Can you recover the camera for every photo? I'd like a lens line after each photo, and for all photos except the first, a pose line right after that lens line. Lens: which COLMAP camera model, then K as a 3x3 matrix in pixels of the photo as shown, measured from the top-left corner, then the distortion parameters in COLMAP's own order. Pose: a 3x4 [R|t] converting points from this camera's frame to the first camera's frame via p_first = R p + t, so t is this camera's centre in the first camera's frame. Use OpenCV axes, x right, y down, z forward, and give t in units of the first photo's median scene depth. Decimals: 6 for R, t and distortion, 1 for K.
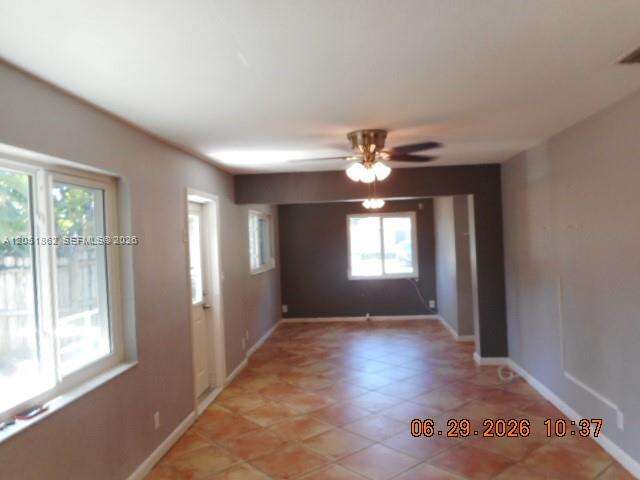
lens RADIAL K [[478.4, 0, 320.0], [0, 478.4, 240.0], [0, 0, 1]] dist [-0.006895, 0.006396]
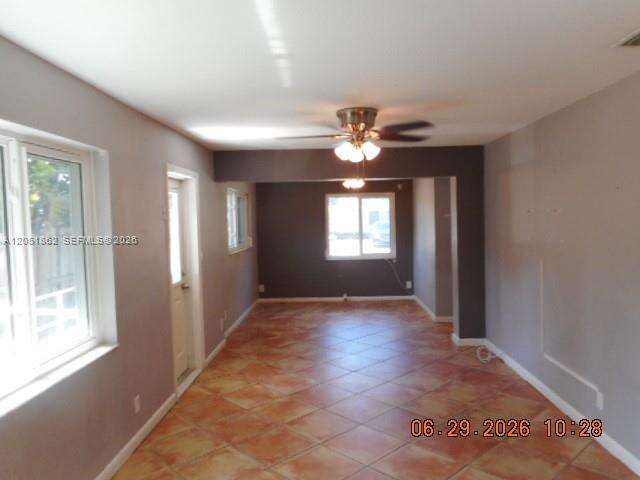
lens RADIAL K [[478.4, 0, 320.0], [0, 478.4, 240.0], [0, 0, 1]] dist [-0.006895, 0.006396]
pose [[0.998214, 0.012158, 0.058484, -0.021498], [-0.014685, 0.998969, 0.042967, -0.001561], [-0.057901, -0.043749, 0.997363, 0.017653]]
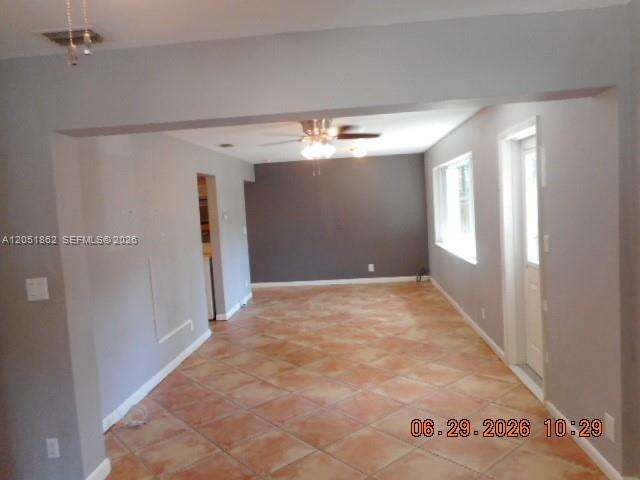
lens RADIAL K [[478.4, 0, 320.0], [0, 478.4, 240.0], [0, 0, 1]] dist [-0.006895, 0.006396]
pose [[-0.994446, 0.105120, -0.005227, 0.091730], [0.104390, 0.991436, 0.078467, -0.006538], [0.013430, 0.077486, -0.996903, 1.644189]]
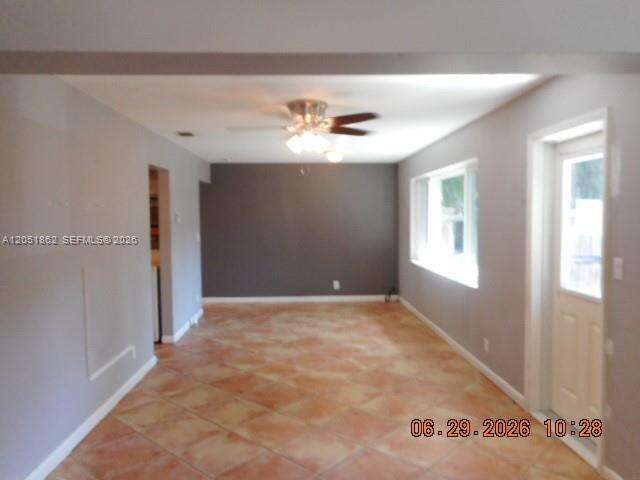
lens RADIAL K [[478.4, 0, 320.0], [0, 478.4, 240.0], [0, 0, 1]] dist [-0.006895, 0.006396]
pose [[-0.989789, 0.061187, -0.128738, 0.159080], [0.053805, 0.996744, 0.060060, 0.003162], [0.131994, 0.052520, -0.989858, 1.468460]]
